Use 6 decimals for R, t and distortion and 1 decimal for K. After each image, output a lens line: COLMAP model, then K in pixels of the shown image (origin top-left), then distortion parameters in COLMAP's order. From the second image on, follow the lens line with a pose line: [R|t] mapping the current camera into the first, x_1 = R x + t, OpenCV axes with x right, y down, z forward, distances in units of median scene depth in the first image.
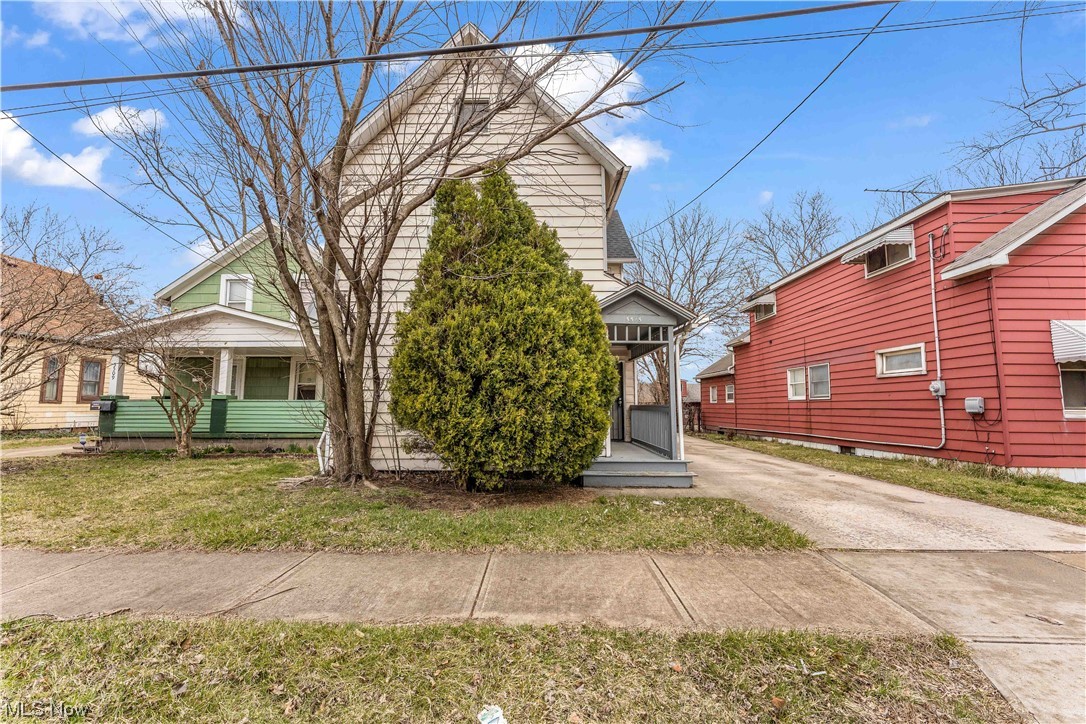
lens RADIAL K [[434.5, 0, 541.1], [0, 434.5, 362.5], [0, 0, 1]] dist [0.002511, 0.000143]
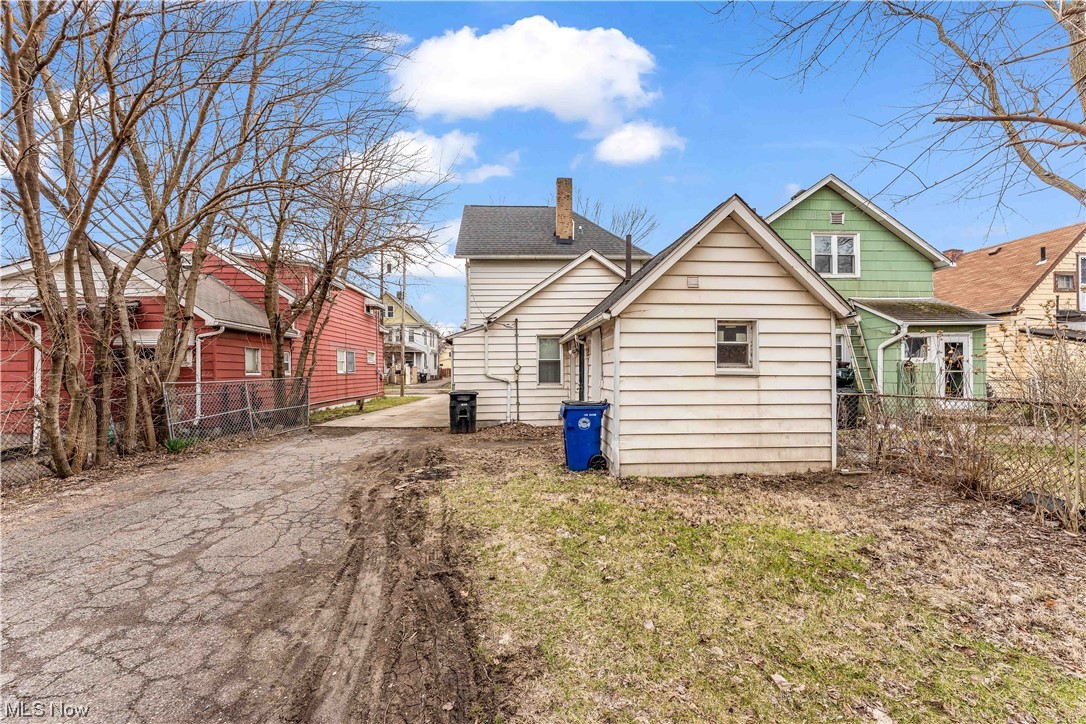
lens RADIAL K [[434.5, 0, 540.9], [0, 434.5, 369.6], [0, 0, 1]] dist [0.002511, 0.000143]
pose [[-0.998502, -0.014744, -0.052683, 0.041836], [-0.009020, 0.994187, -0.107288, 0.197829], [0.053958, -0.106653, -0.992831, 2.202397]]
